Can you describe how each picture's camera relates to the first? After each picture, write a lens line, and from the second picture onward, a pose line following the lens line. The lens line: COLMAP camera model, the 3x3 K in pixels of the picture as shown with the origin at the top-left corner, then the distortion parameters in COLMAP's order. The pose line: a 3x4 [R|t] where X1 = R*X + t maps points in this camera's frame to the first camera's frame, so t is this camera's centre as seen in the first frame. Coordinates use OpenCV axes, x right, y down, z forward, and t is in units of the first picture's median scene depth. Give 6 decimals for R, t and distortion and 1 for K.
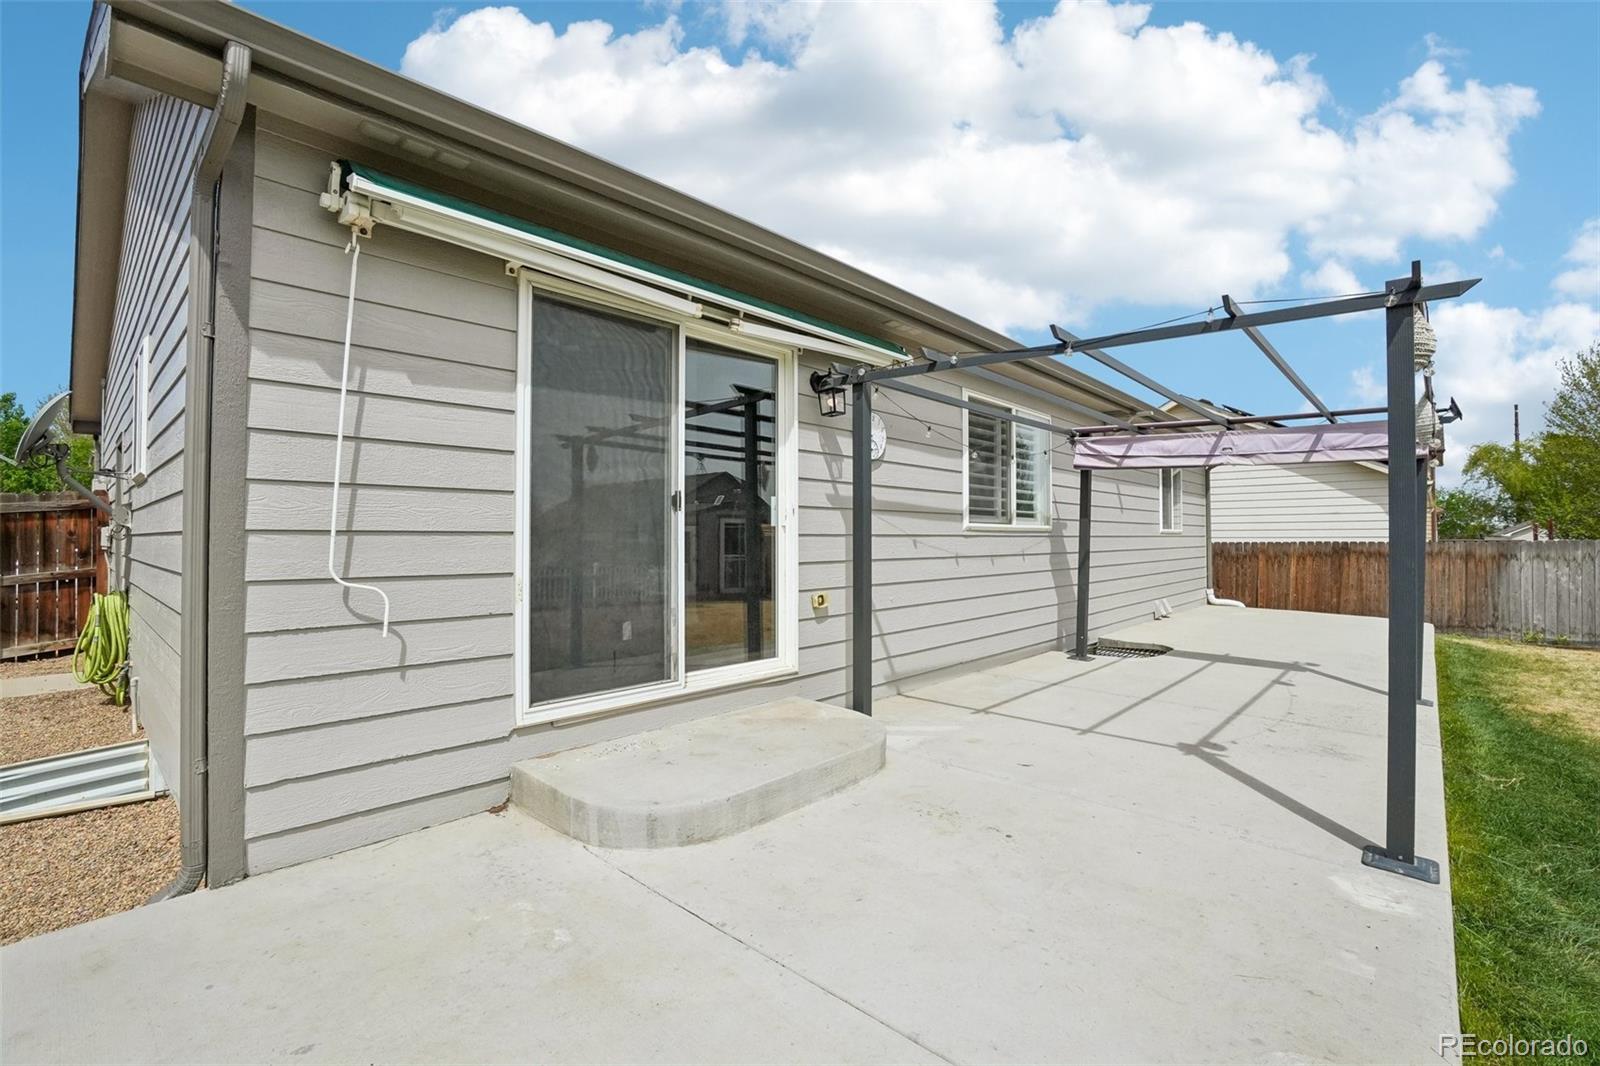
lens RADIAL K [[708.4, 0, 799.2], [0, 708.4, 531.7], [0, 0, 1]] dist [-0.050602, 0.012035]
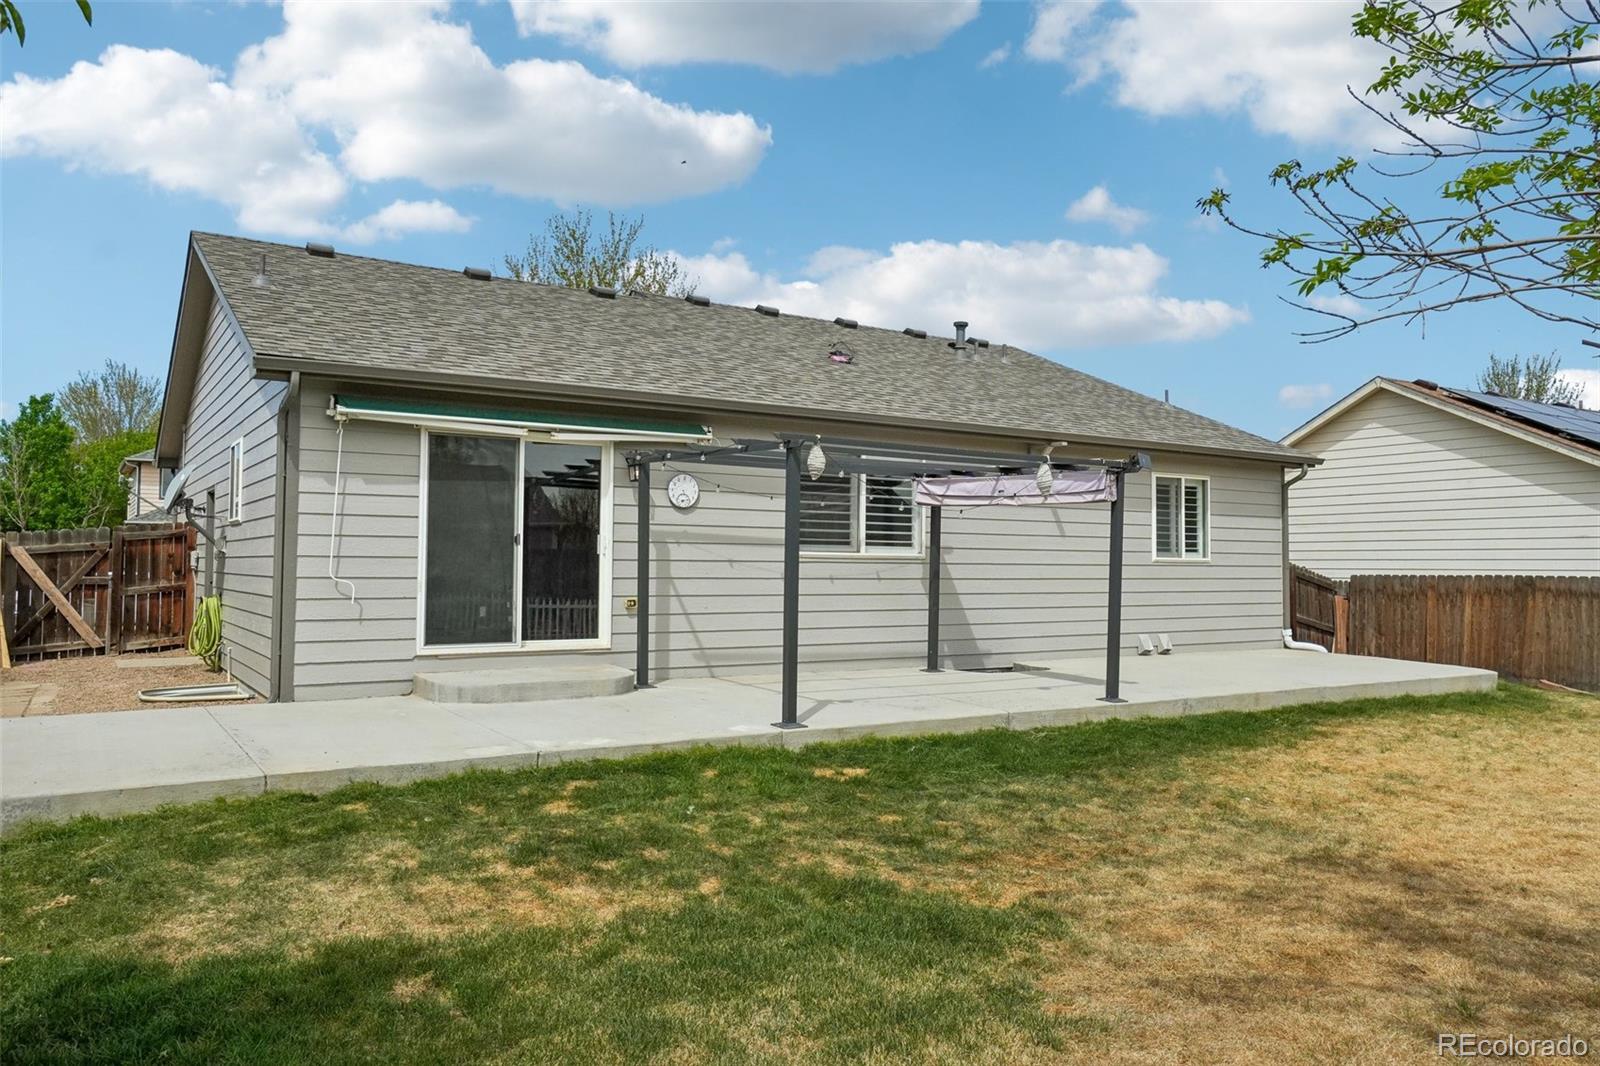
lens RADIAL K [[1128.3, 0, 803.7], [0, 1128.3, 540.5], [0, 0, 1]] dist [0.023963, -0.007598]
pose [[0.969024, 0.002447, -0.246953, 0.651790], [-0.006086, 0.999884, -0.013973, -0.003811], [0.246890, 0.015043, 0.968927, -0.828277]]
